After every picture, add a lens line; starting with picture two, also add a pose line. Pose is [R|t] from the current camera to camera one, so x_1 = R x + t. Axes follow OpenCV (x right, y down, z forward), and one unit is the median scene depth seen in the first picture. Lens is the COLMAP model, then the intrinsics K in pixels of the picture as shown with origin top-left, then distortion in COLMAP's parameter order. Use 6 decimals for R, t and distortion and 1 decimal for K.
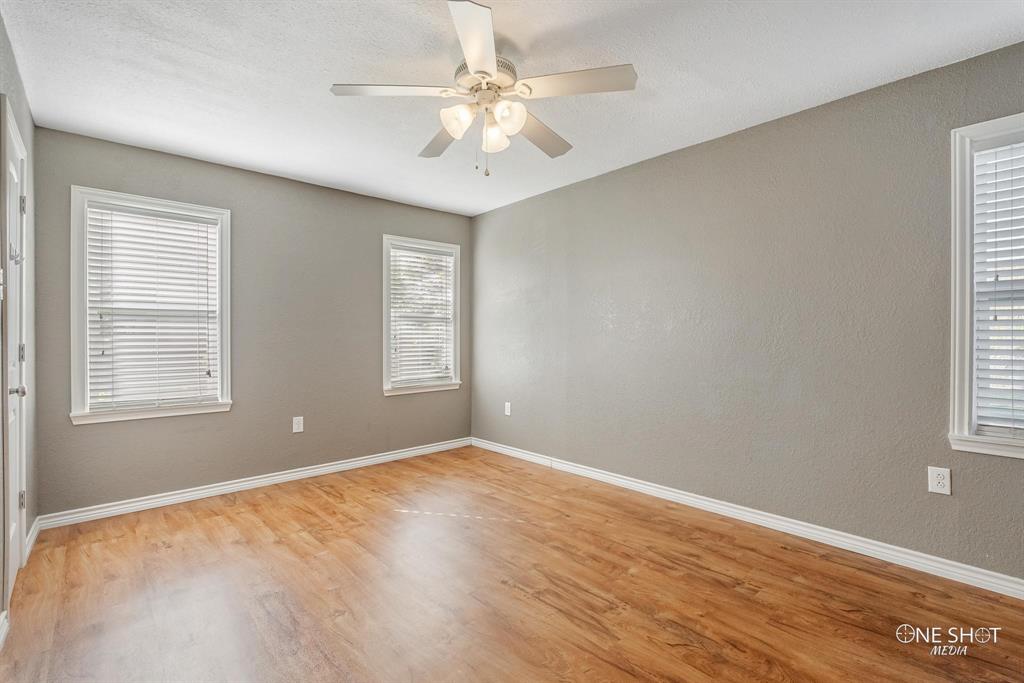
lens RADIAL K [[470.8, 0, 521.7], [0, 470.8, 332.9], [0, 0, 1]] dist [-0.001252, -0.000501]
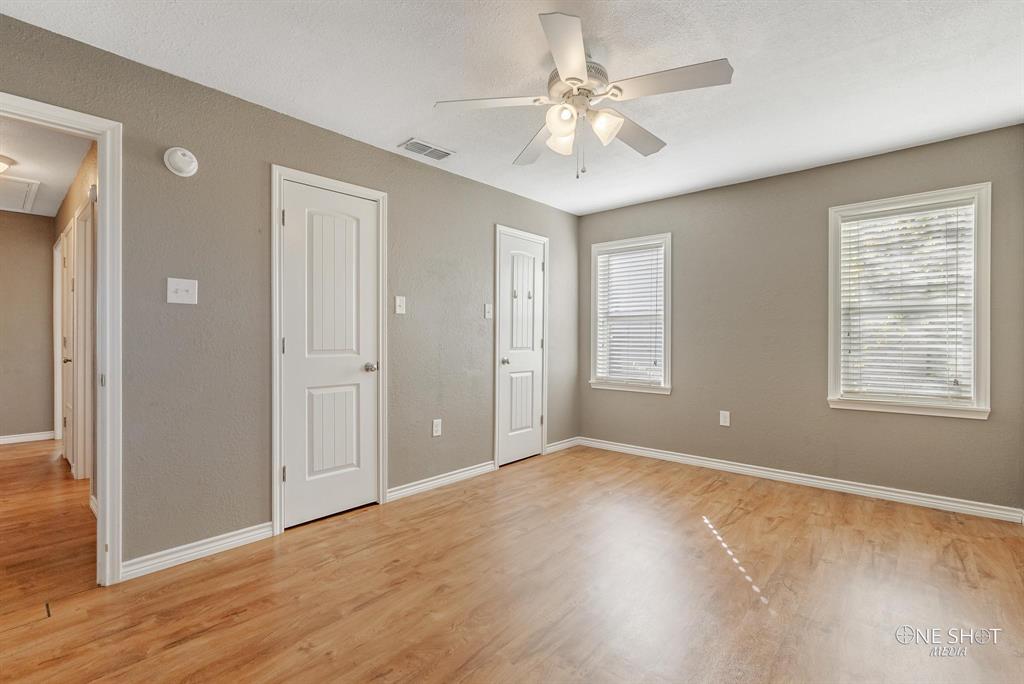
lens RADIAL K [[470.8, 0, 507.6], [0, 470.8, 326.9], [0, 0, 1]] dist [-0.001252, -0.000501]
pose [[0.097350, -0.015326, -0.995132, 0.569187], [0.008001, 0.999861, -0.014617, 0.002538], [0.995218, -0.006540, 0.097460, 0.454143]]
